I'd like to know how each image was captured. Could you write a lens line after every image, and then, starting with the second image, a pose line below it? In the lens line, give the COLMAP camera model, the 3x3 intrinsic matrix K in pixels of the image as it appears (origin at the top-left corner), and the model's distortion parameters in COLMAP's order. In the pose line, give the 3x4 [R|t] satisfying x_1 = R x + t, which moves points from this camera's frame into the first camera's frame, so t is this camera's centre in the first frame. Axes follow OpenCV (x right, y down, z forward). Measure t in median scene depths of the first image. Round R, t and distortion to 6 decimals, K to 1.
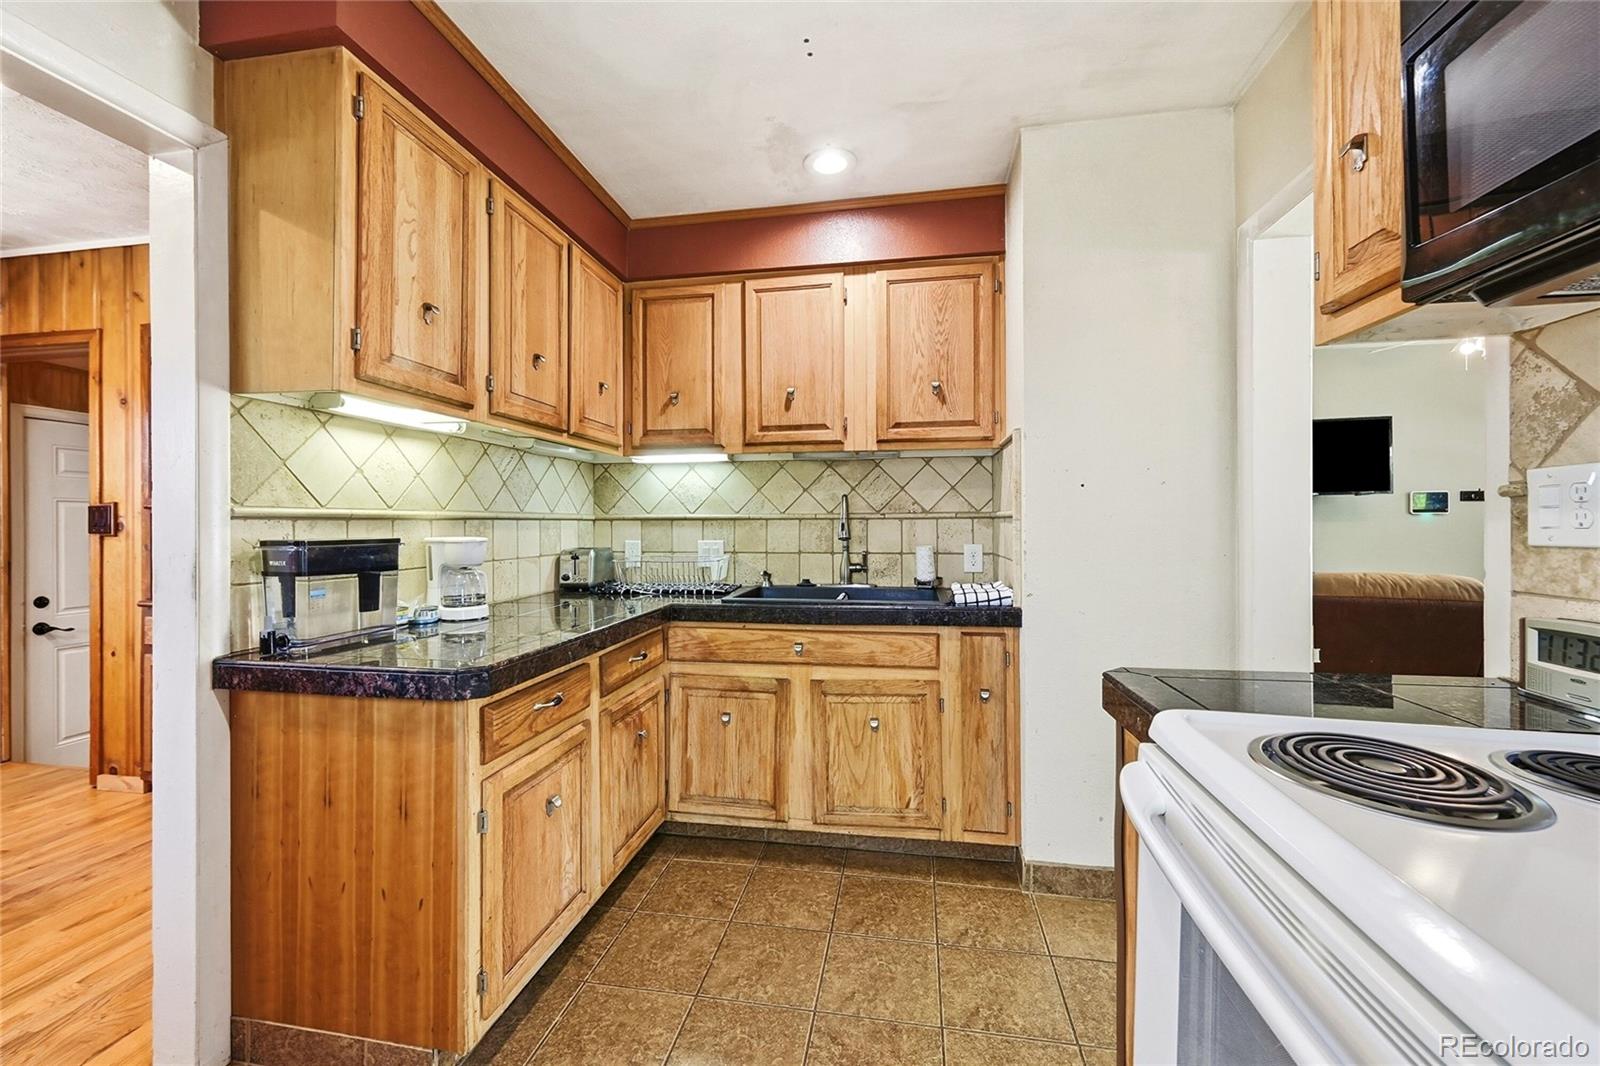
lens RADIAL K [[639.1, 0, 788.7], [0, 639.1, 525.7], [0, 0, 1]] dist [0.001682, -0.000163]
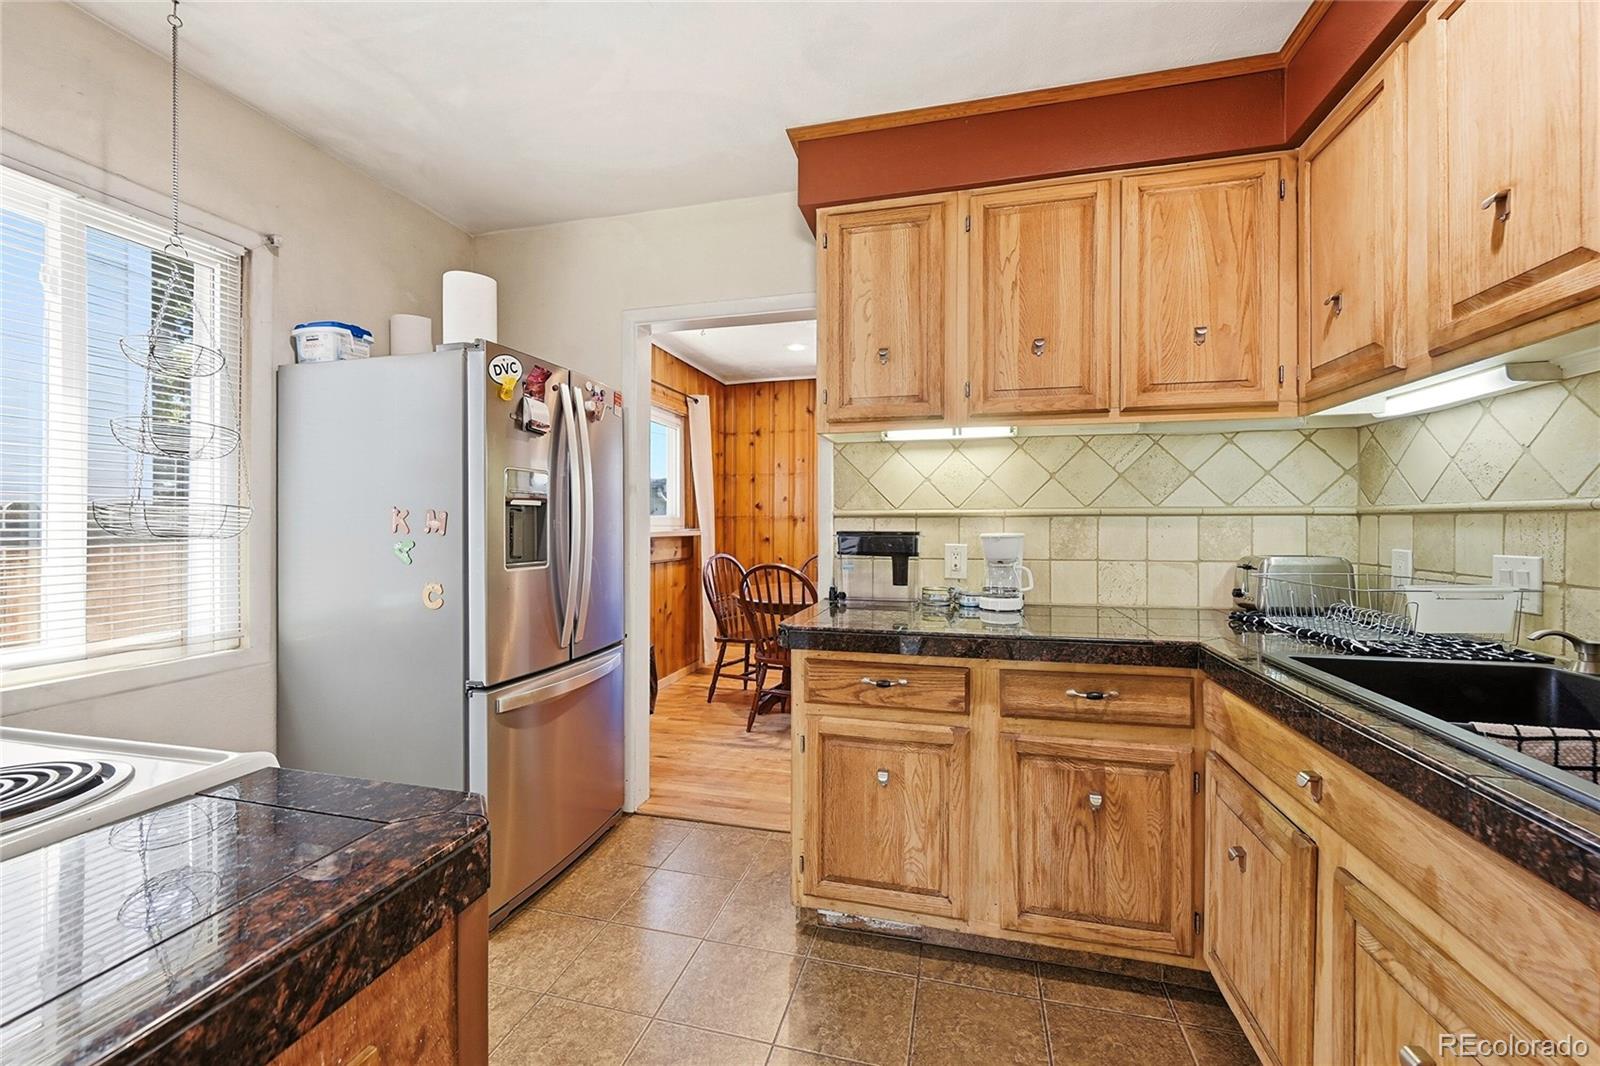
lens RADIAL K [[639.1, 0, 807.1], [0, 639.1, 522.7], [0, 0, 1]] dist [0.001682, -0.000163]
pose [[-0.068118, 0.003146, -0.997672, 0.450911], [-0.002738, 0.999991, 0.003340, -0.001384], [0.997674, 0.002959, -0.068108, 0.584027]]
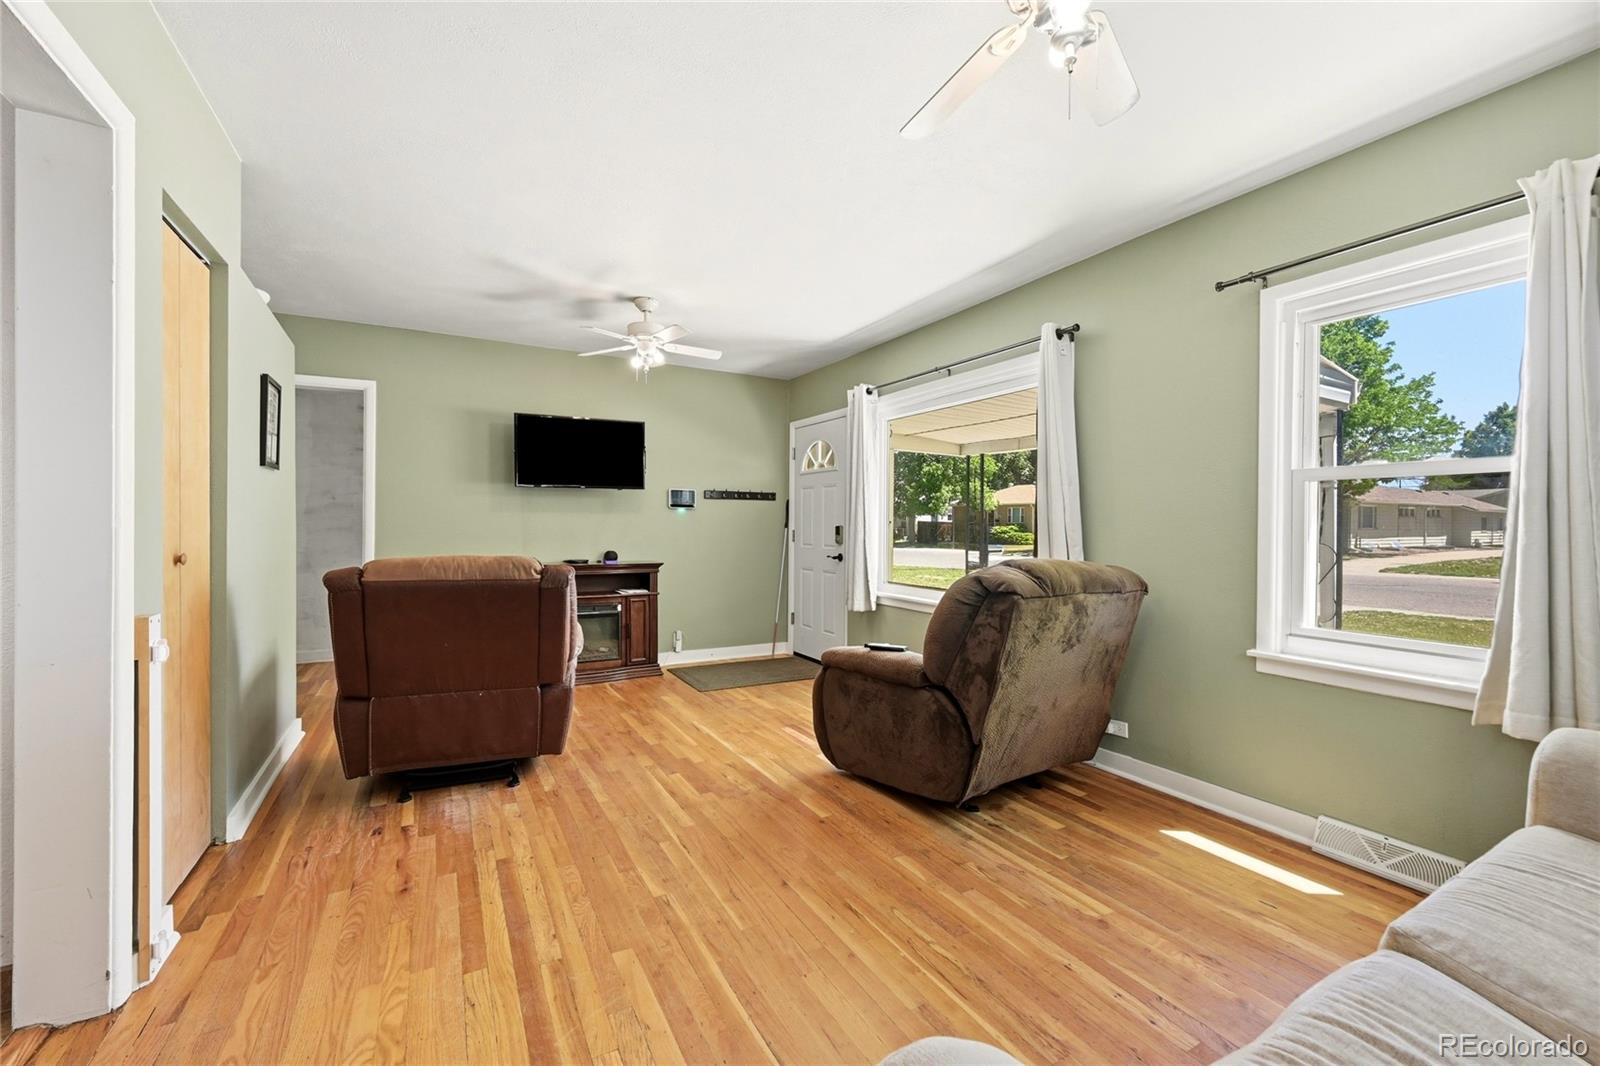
lens RADIAL K [[639.1, 0, 814.4], [0, 639.1, 527.0], [0, 0, 1]] dist [0.001682, -0.000163]
pose [[0.752904, 0.005591, 0.658107, 0.665984], [-0.008671, 0.999961, 0.001424, 0.021708], [-0.658073, -0.006779, 0.752923, -0.108910]]
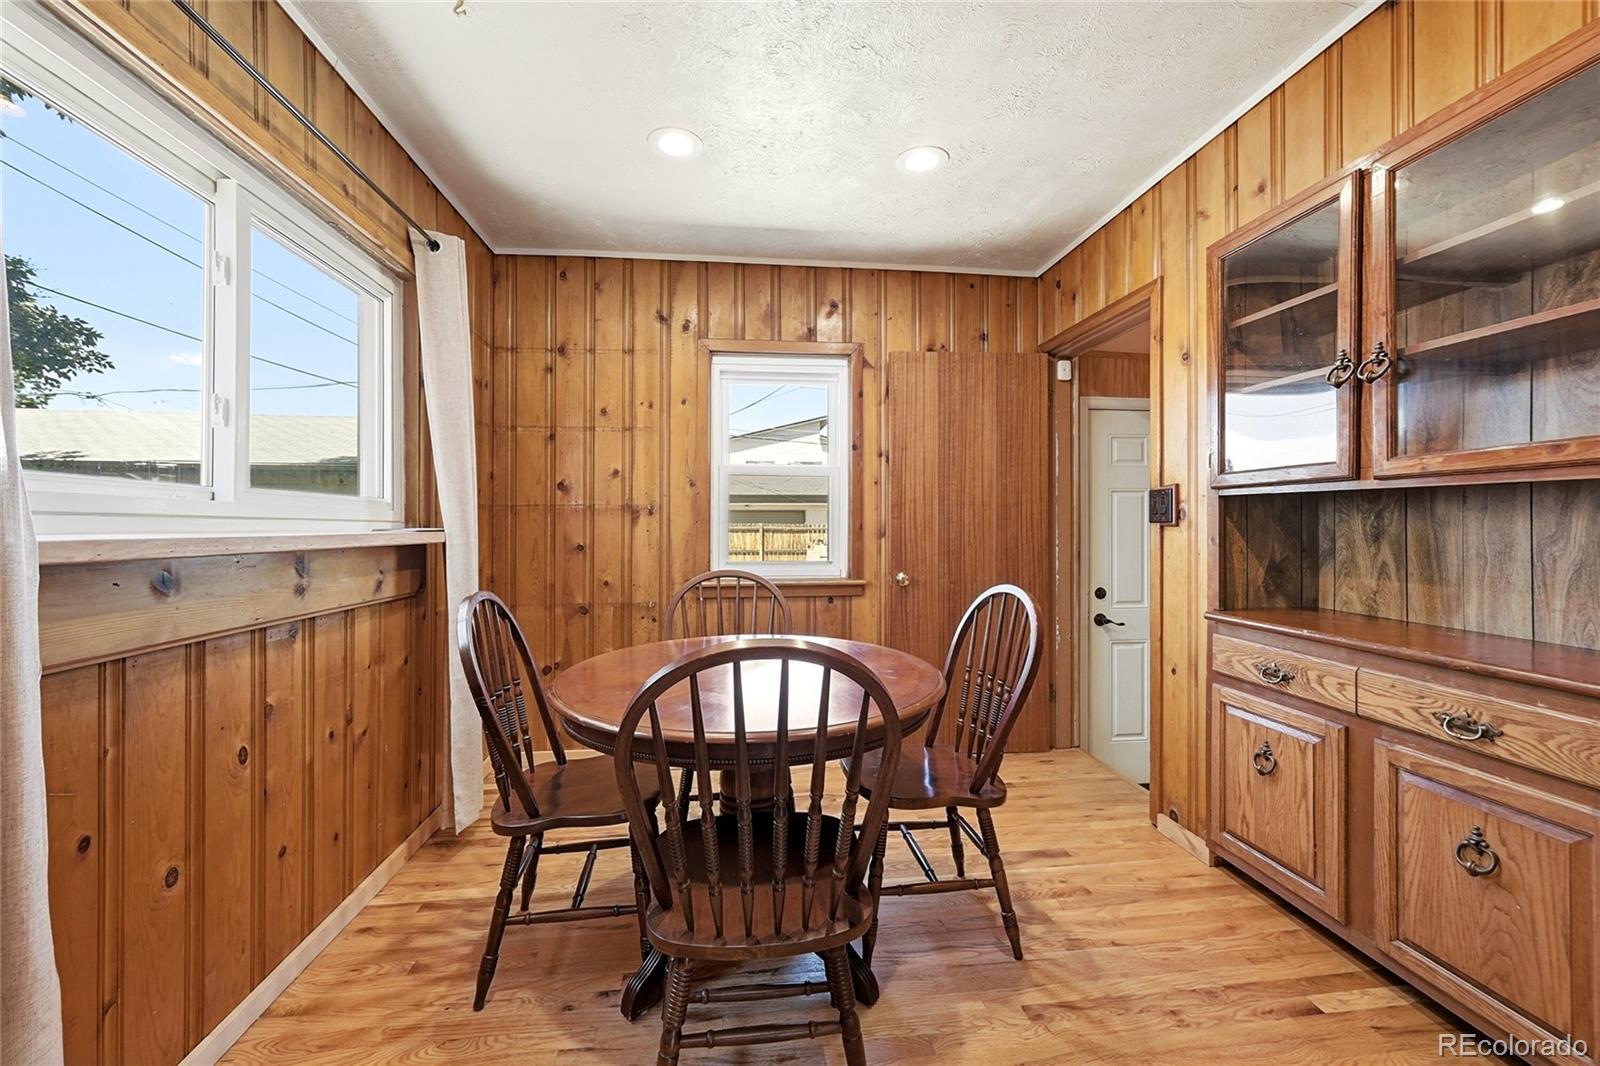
lens RADIAL K [[639.1, 0, 799.7], [0, 639.1, 523.1], [0, 0, 1]] dist [0.001682, -0.000163]
pose [[0.294708, -0.001179, -0.955587, -0.464839], [-0.003508, 0.999991, -0.002316, 0.018096], [0.955581, 0.004035, 0.294701, 0.340231]]
